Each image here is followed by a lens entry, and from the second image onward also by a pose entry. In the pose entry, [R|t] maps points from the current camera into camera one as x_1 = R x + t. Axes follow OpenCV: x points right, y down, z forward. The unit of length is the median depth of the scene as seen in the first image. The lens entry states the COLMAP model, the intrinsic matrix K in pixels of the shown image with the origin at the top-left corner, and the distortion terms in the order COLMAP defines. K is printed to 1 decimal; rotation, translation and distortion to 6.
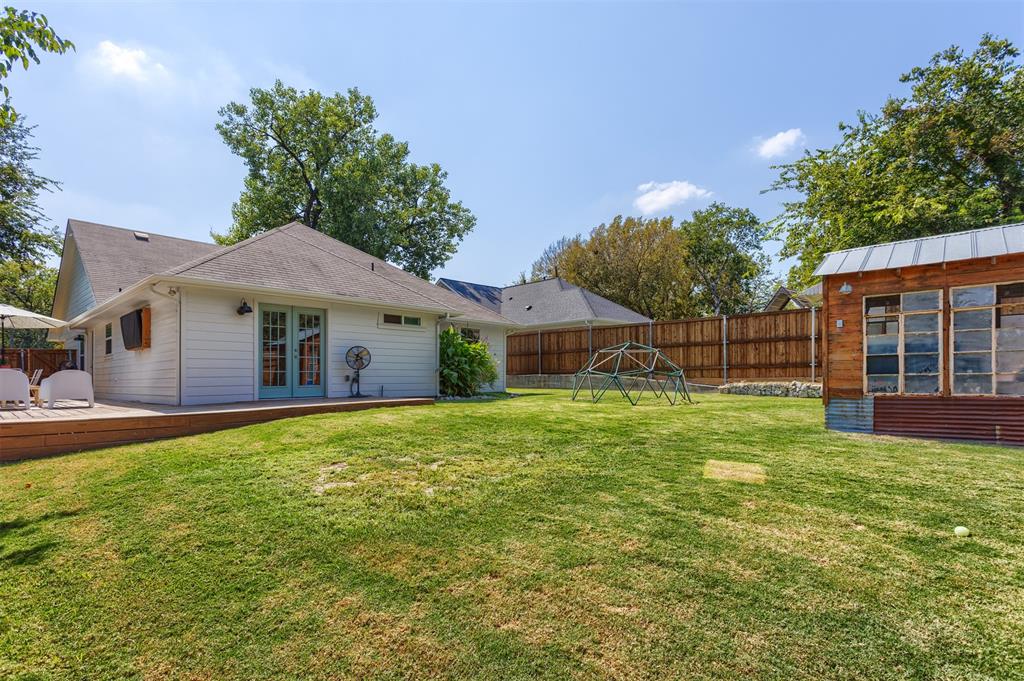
lens RADIAL K [[498.8, 0, 509.3], [0, 498.8, 369.8], [0, 0, 1]] dist [0.024139, 0.000002]
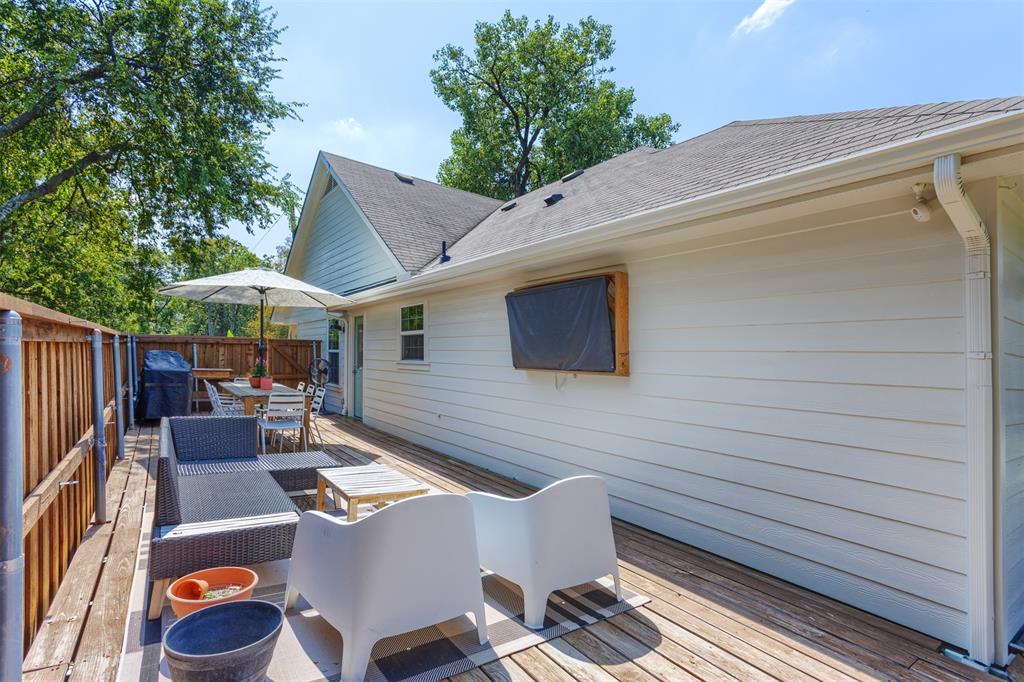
lens RADIAL K [[488.4, 0, 511.0], [0, 488.4, 349.4], [0, 0, 1]] dist [-0.002090, 0.000223]
pose [[0.980349, 0.046995, -0.191591, -0.402048], [-0.048766, 0.998800, -0.004539, -0.031649], [0.191148, 0.013793, 0.981464, 0.342619]]
